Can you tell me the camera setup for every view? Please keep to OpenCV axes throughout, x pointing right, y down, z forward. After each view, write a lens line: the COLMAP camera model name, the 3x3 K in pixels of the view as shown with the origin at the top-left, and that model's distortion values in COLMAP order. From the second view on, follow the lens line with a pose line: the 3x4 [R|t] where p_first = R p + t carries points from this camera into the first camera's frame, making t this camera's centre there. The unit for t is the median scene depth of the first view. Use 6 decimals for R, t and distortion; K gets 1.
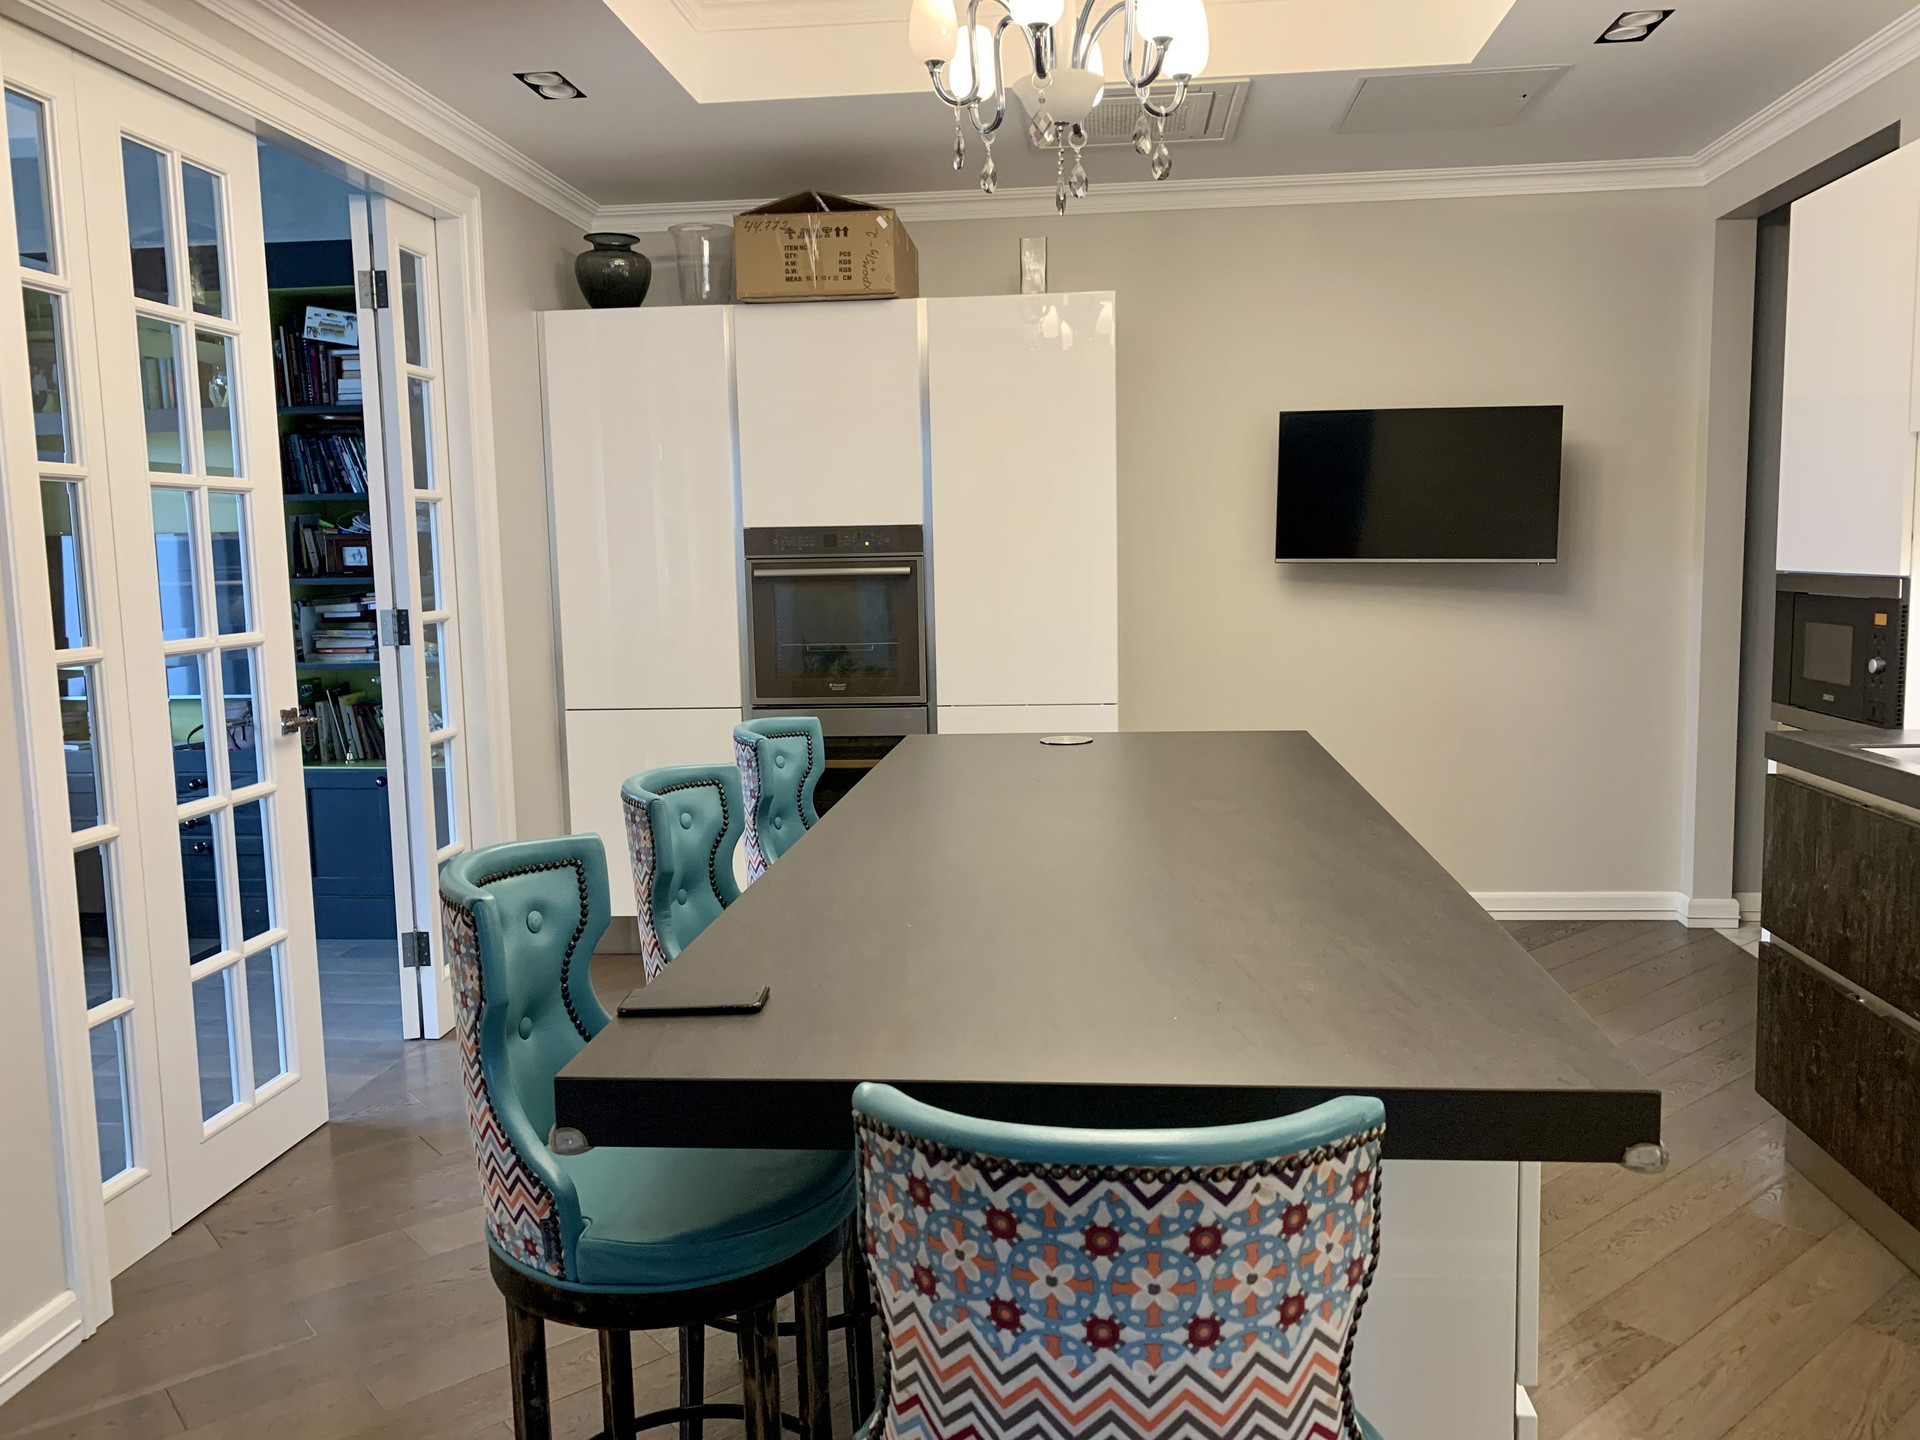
lens RADIAL K [[1450.9, 0, 963.8], [0, 1450.9, 726.4], [0, 0, 1]] dist [0.021273, -0.021566]
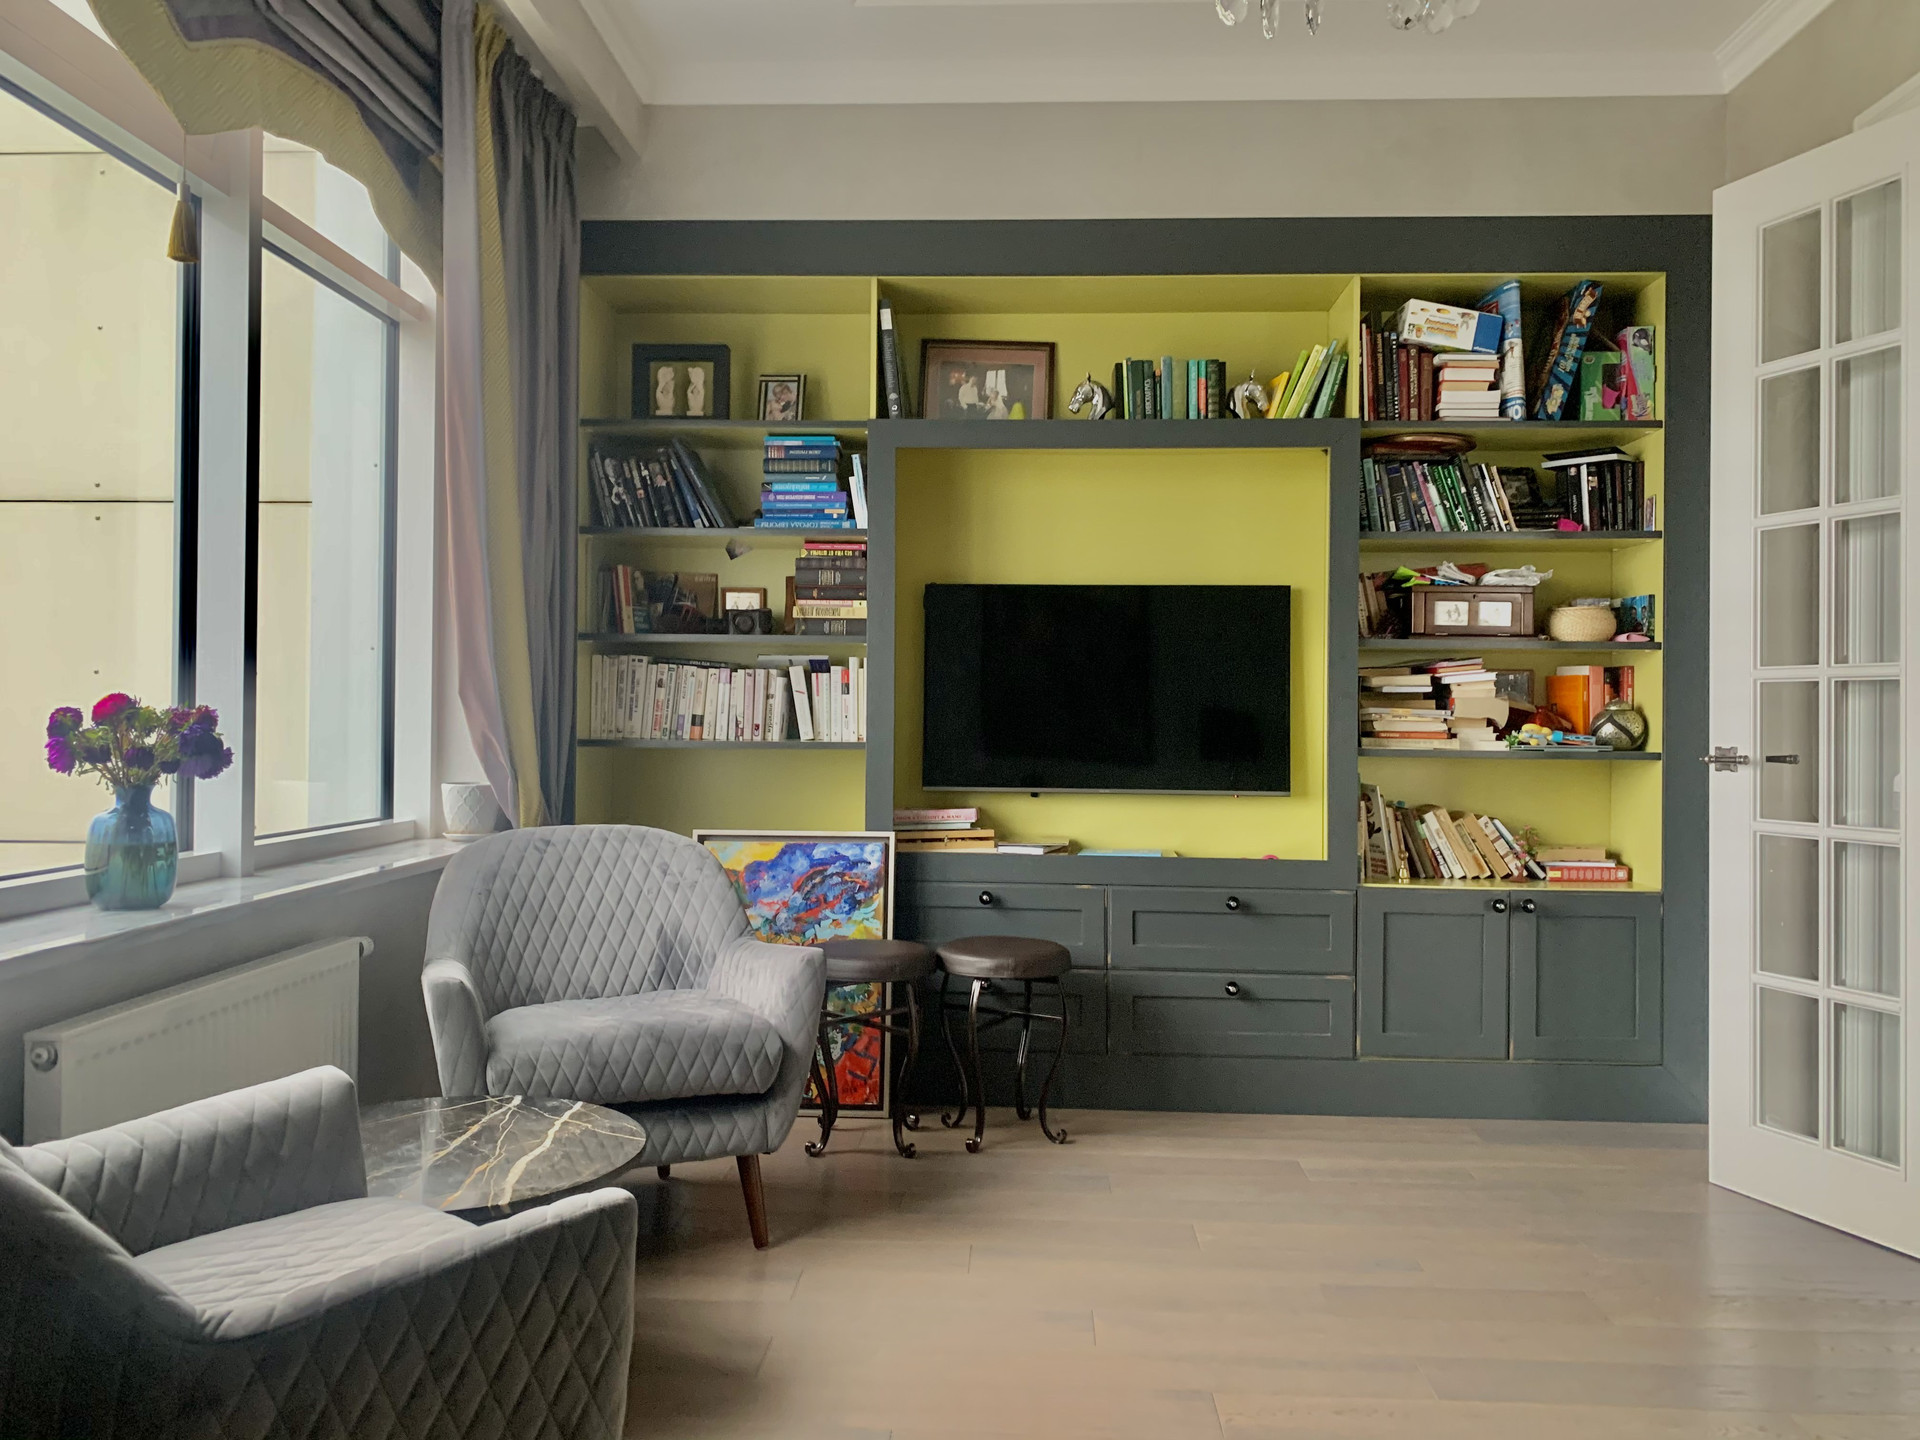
lens RADIAL K [[1450.9, 0, 962.5], [0, 1450.9, 719.3], [0, 0, 1]] dist [0.021273, -0.021566]
pose [[0.998325, 0.029472, 0.049795, -0.726530], [-0.023490, 0.992888, -0.116714, 0.036465], [-0.052880, 0.115349, 0.991916, 0.254575]]
